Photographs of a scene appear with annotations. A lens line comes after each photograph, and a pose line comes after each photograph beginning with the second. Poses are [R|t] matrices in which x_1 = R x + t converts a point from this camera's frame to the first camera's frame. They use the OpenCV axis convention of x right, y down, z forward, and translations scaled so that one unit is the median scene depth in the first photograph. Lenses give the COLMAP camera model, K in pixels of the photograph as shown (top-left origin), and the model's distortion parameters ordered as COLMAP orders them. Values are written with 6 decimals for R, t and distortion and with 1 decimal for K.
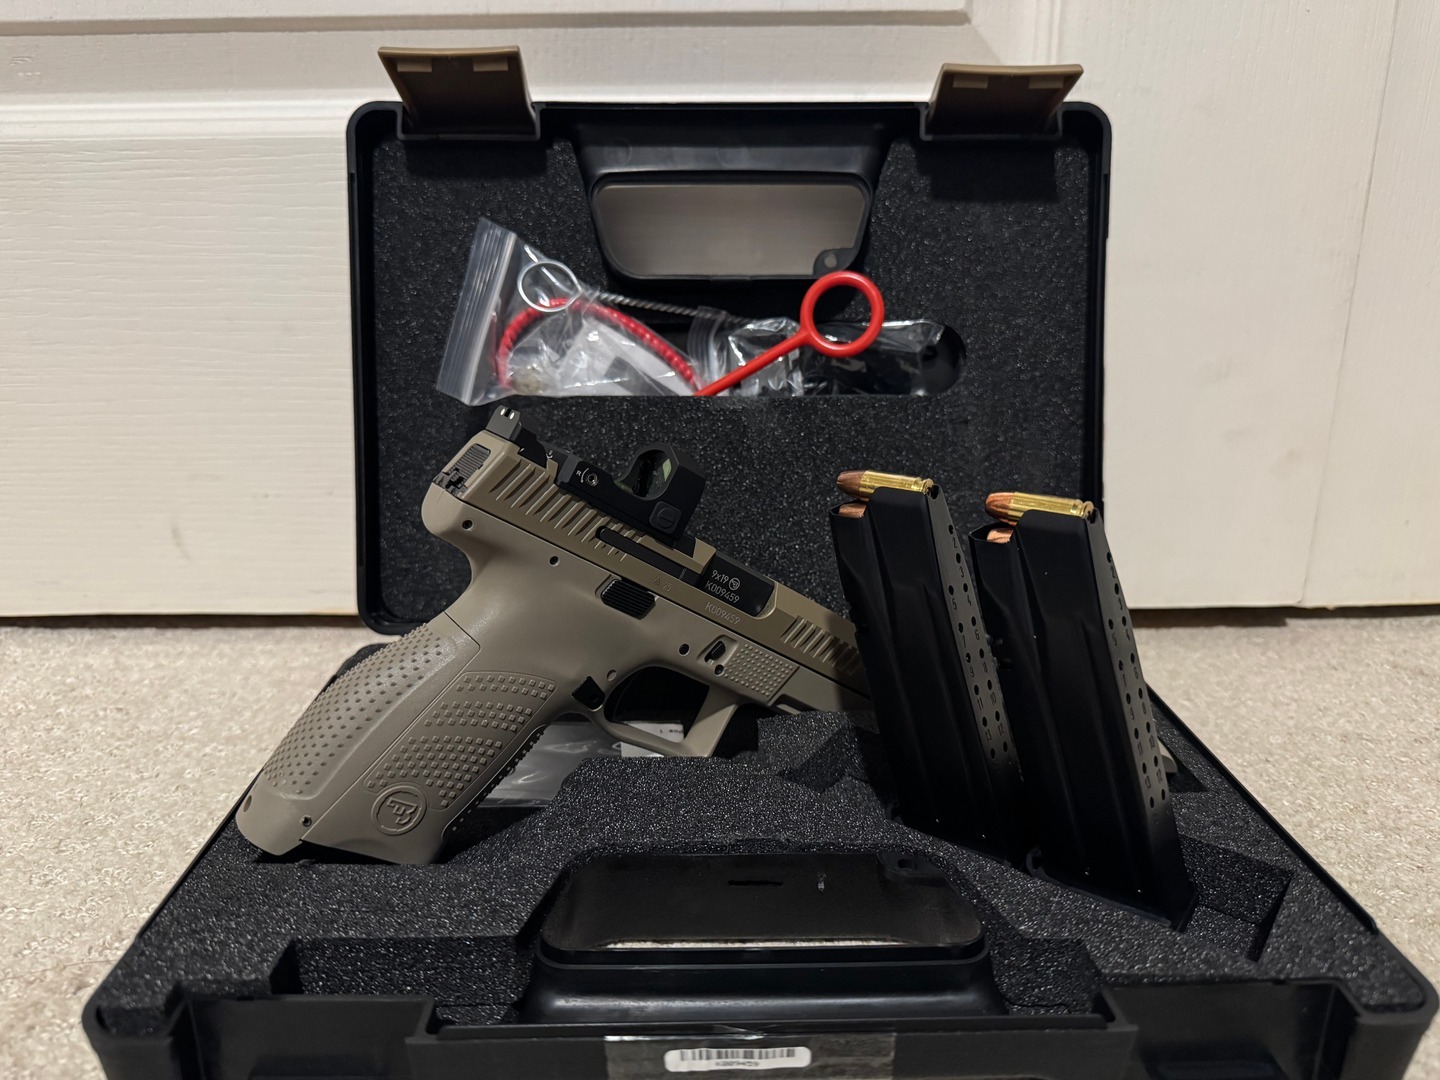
lens RADIAL K [[1049.3, 0, 707.8], [0, 1049.3, 534.9], [0, 0, 1]] dist [-0.033899, -0.003522]
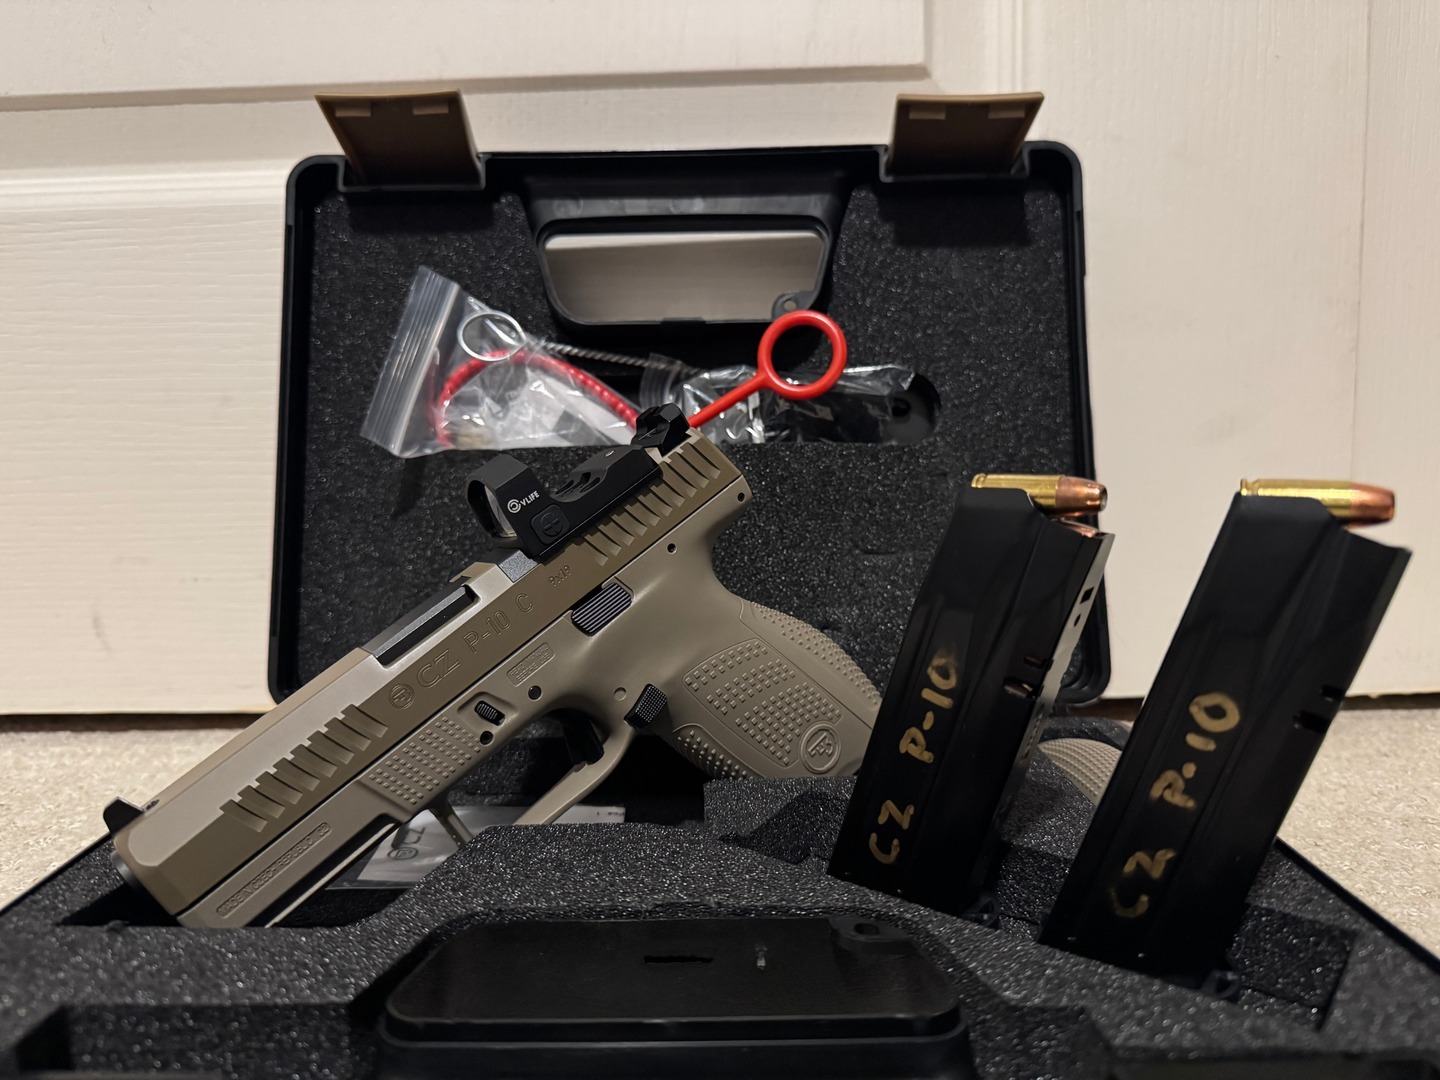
lens RADIAL K [[1042.7, 0, 720.0], [0, 1042.7, 540.0], [0, 0, 1]] dist [-0.028639, -0.002511]
pose [[0.999779, -0.014039, -0.015664, 0.064420], [0.011040, 0.984082, -0.177370, 0.109231], [0.017905, 0.177158, 0.984020, 0.111606]]
